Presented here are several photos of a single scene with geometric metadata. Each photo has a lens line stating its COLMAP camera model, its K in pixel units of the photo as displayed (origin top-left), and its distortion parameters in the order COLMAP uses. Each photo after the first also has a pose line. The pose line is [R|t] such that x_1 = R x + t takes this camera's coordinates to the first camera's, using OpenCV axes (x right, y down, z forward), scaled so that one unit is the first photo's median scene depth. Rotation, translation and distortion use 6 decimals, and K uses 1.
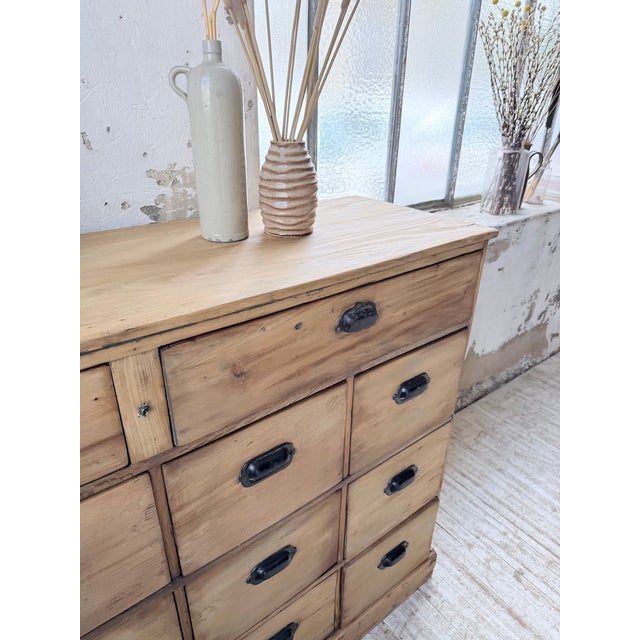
lens RADIAL K [[457.7, 0, 318.1], [0, 457.7, 321.4], [0, 0, 1]] dist [0.010022, -0.025345]
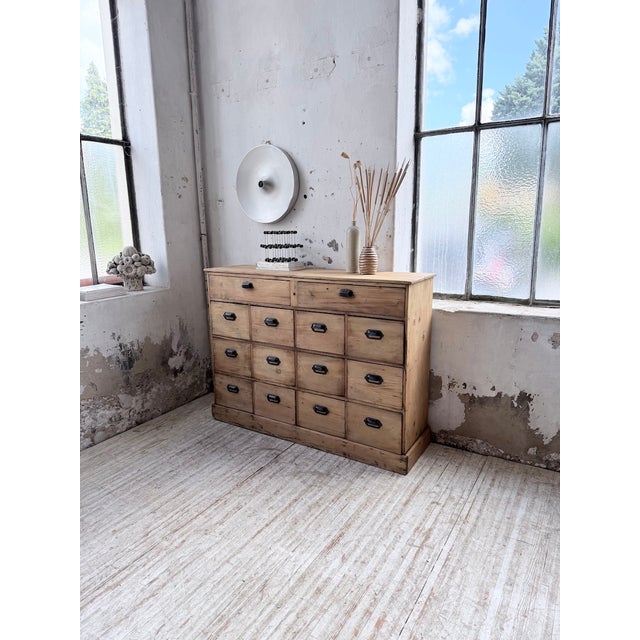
lens RADIAL K [[446.5, 0, 314.1], [0, 446.5, 317.4], [0, 0, 1]] dist [0.125156, -0.247243]
pose [[0.346538, 0.167203, -0.923014, 2.593398], [-0.406412, 0.913598, 0.012914, 0.172271], [0.845423, 0.370649, 0.384550, -0.344279]]
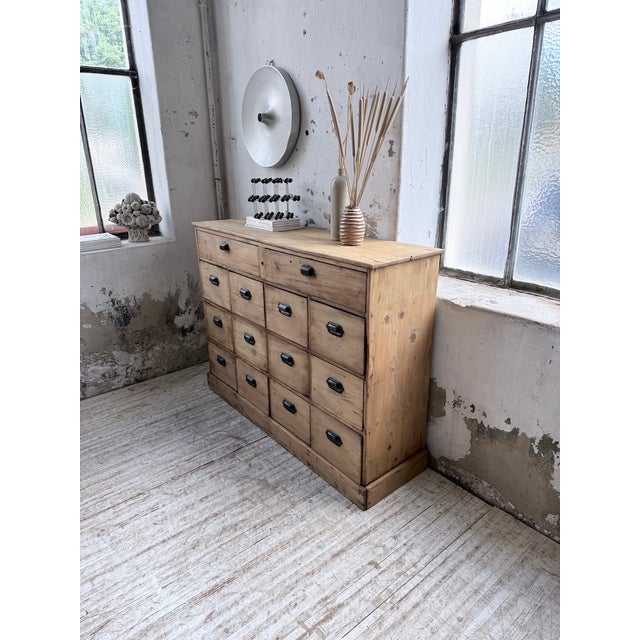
lens RADIAL K [[448.2, 0, 319.3], [0, 448.2, 318.2], [0, 0, 1]] dist [0.081969, -0.128799]
pose [[0.031231, 0.316655, -0.948027, 2.136228], [-0.441843, 0.855156, 0.271079, -0.411296], [0.896549, 0.410413, 0.166619, 0.628653]]
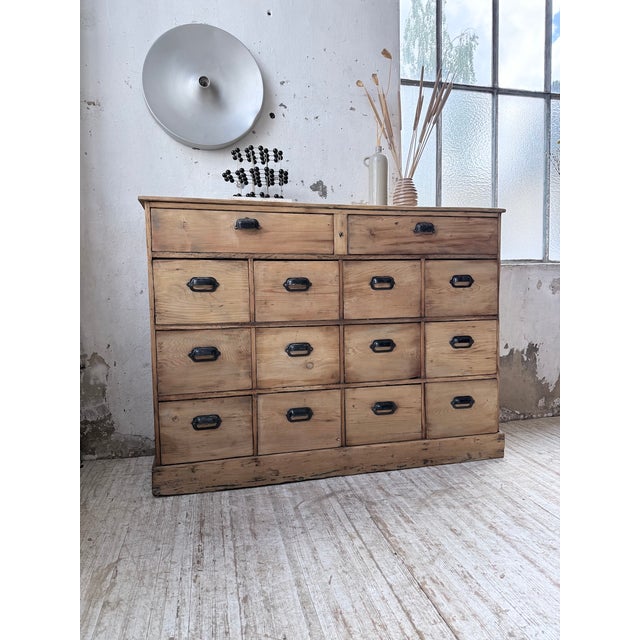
lens RADIAL K [[450.0, 0, 317.1], [0, 450.0, 322.2], [0, 0, 1]] dist [0.078914, -0.124568]
pose [[0.911466, -0.003792, -0.411358, 0.471743], [-0.155948, 0.922135, -0.354043, 1.185403], [0.380671, 0.386849, 0.839904, -0.905612]]
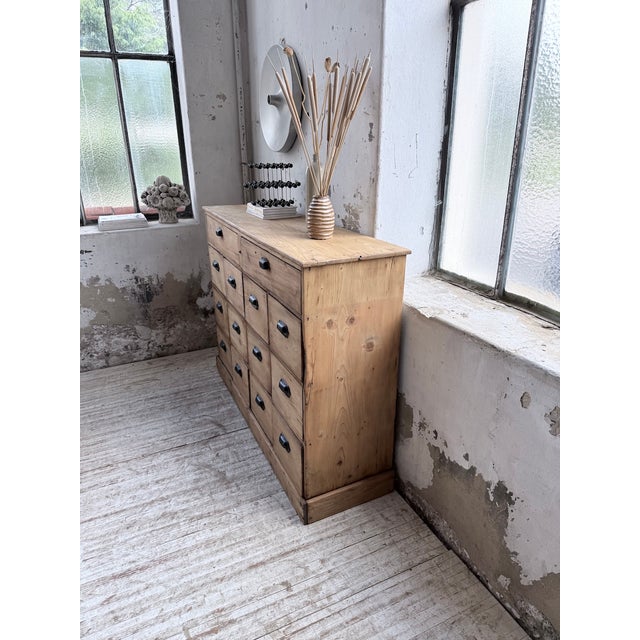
lens RADIAL K [[448.2, 0, 319.3], [0, 448.2, 318.2], [0, 0, 1]] dist [0.081969, -0.128799]
pose [[-0.213962, 0.337866, -0.916552, 1.910349], [-0.442366, 0.803044, 0.399291, -0.707426], [0.870938, 0.490884, -0.022361, 1.207202]]
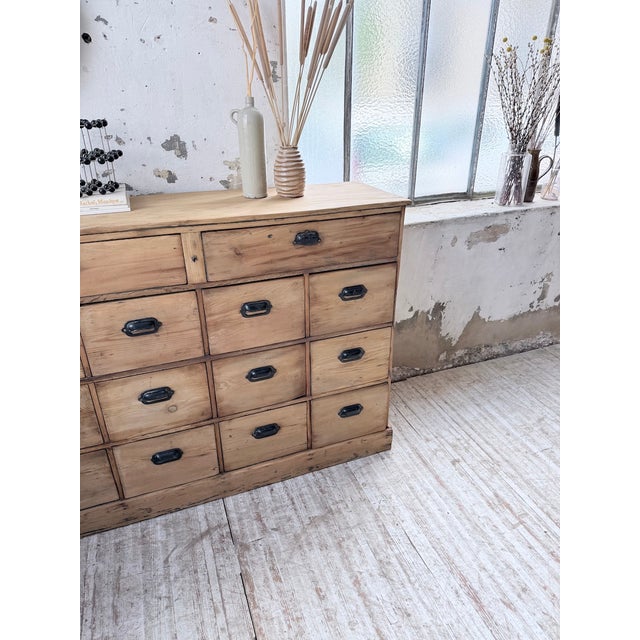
lens RADIAL K [[450.0, 0, 317.1], [0, 450.0, 322.2], [0, 0, 1]] dist [0.078914, -0.124568]
pose [[0.955694, 0.111161, -0.272566, 0.576585], [-0.112720, 0.993577, 0.009982, 0.268638], [0.271925, 0.021184, 0.962085, -0.686708]]
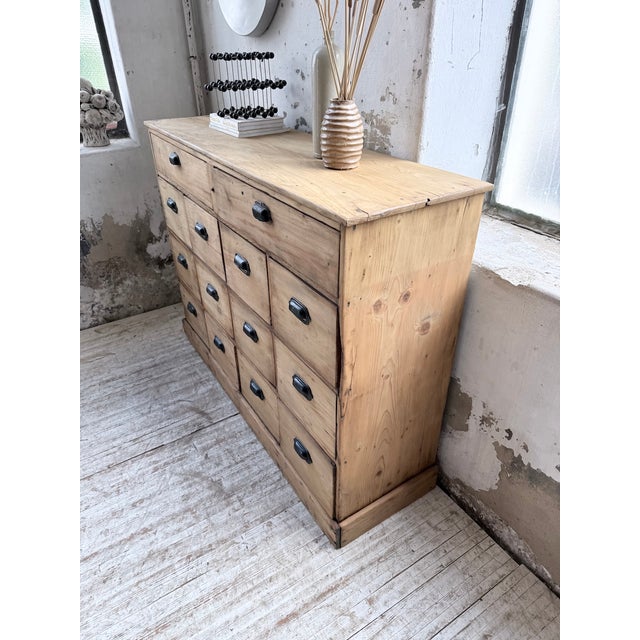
lens RADIAL K [[450.9, 0, 317.0], [0, 450.9, 321.7], [0, 0, 1]] dist [0.042690, -0.072326]
pose [[-0.094455, 0.512826, -0.853281, 1.340136], [-0.440022, 0.747338, 0.497863, -0.492316], [0.893006, 0.422488, 0.155065, 0.911044]]
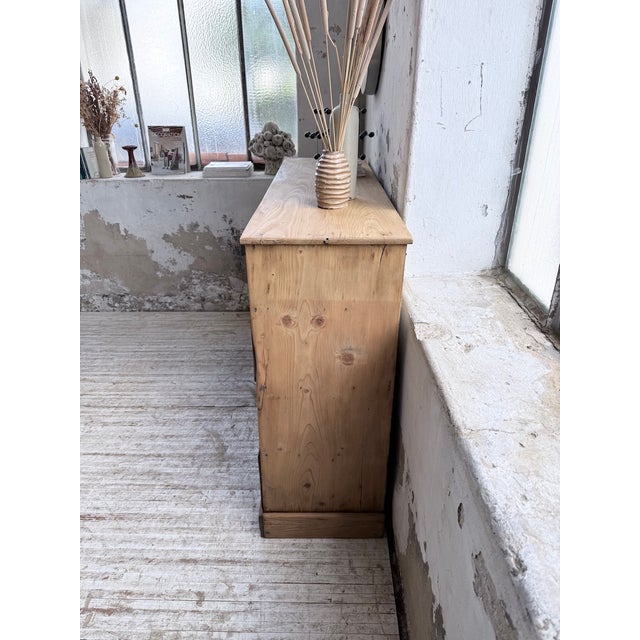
lens RADIAL K [[450.7, 0, 318.2], [0, 450.7, 321.6], [0, 0, 1]] dist [0.060823, -0.090009]
pose [[-0.625582, 0.336787, -0.703720, 1.211029], [-0.360109, 0.675526, 0.643418, -0.920025], [0.692075, 0.655927, -0.301317, 1.692832]]
